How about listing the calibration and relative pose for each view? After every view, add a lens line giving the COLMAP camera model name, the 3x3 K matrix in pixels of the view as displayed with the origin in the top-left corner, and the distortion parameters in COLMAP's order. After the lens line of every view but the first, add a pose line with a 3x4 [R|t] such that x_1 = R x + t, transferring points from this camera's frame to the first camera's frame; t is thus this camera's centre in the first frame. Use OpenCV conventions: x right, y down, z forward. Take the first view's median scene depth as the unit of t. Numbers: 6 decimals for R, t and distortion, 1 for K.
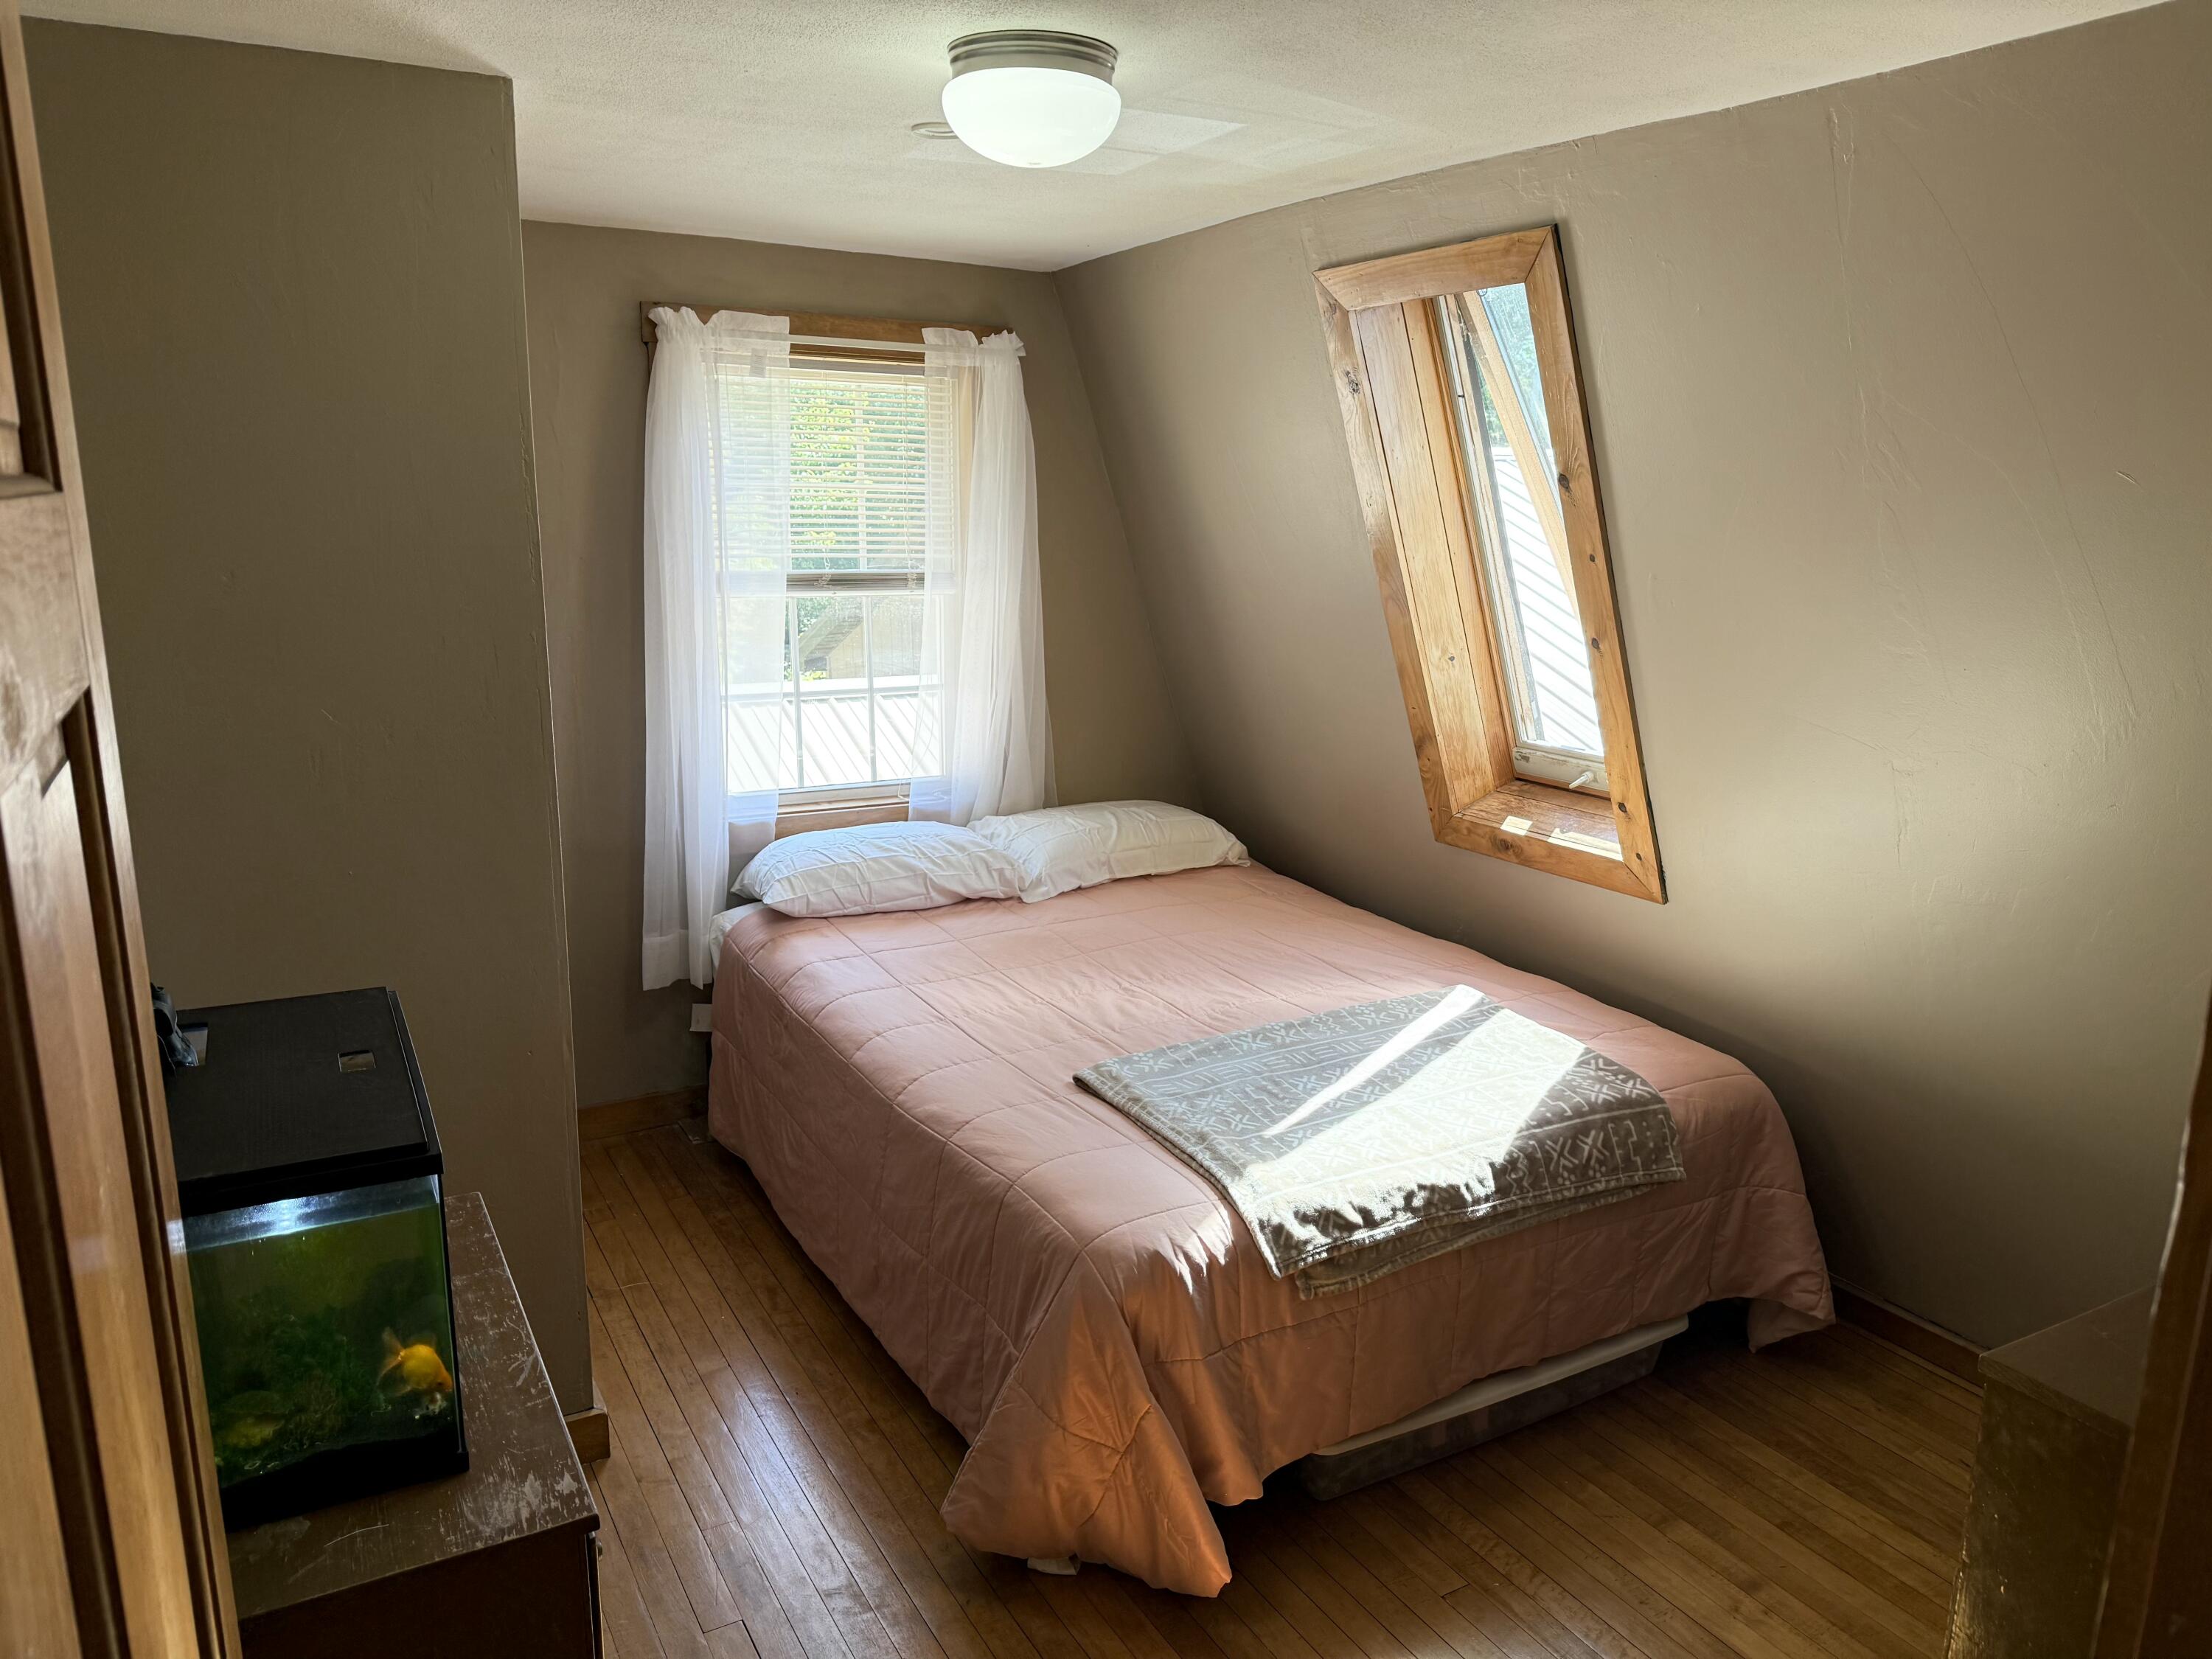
lens RADIAL K [[1558.7, 0, 1106.4], [0, 1558.7, 837.4], [0, 0, 1]] dist [0.005927, -0.013685]
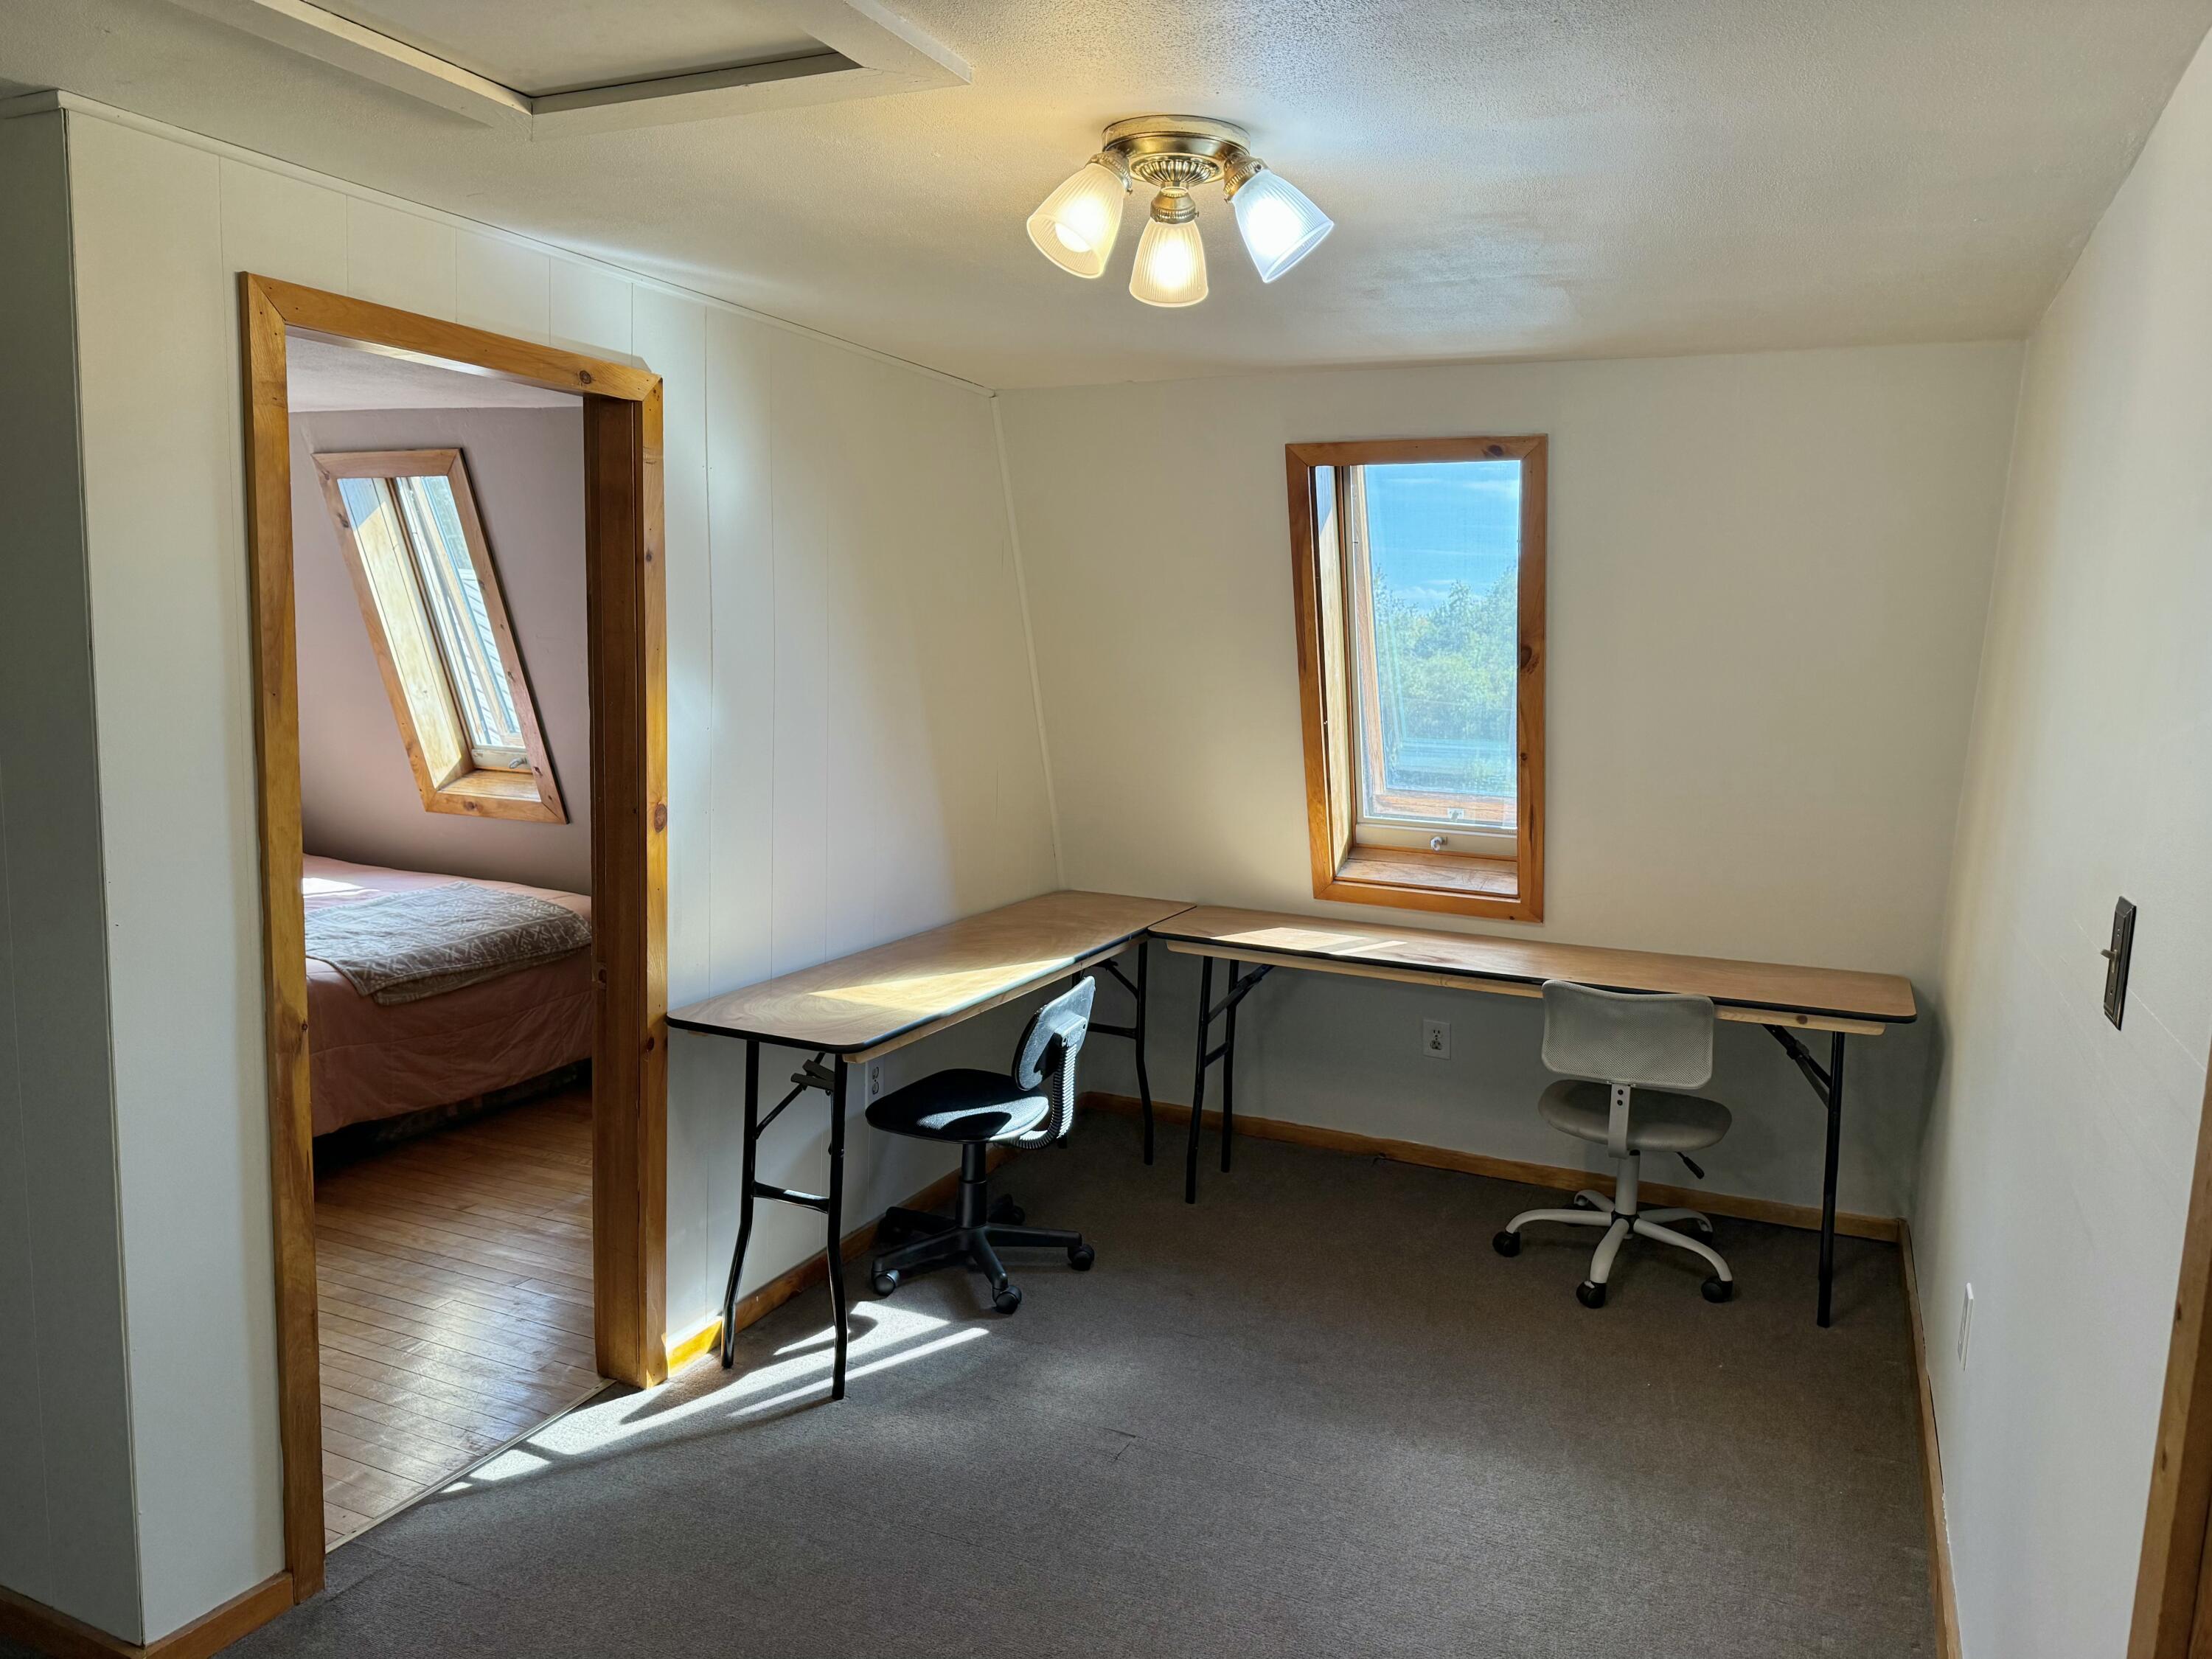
lens RADIAL K [[1558.7, 0, 1108.9], [0, 1558.7, 829.4], [0, 0, 1]] dist [0.005927, -0.013685]
pose [[0.811234, -0.066952, 0.580876, -0.164296], [0.108149, 0.993463, -0.036530, 0.175507], [-0.574633, 0.092456, 0.813172, -0.765582]]
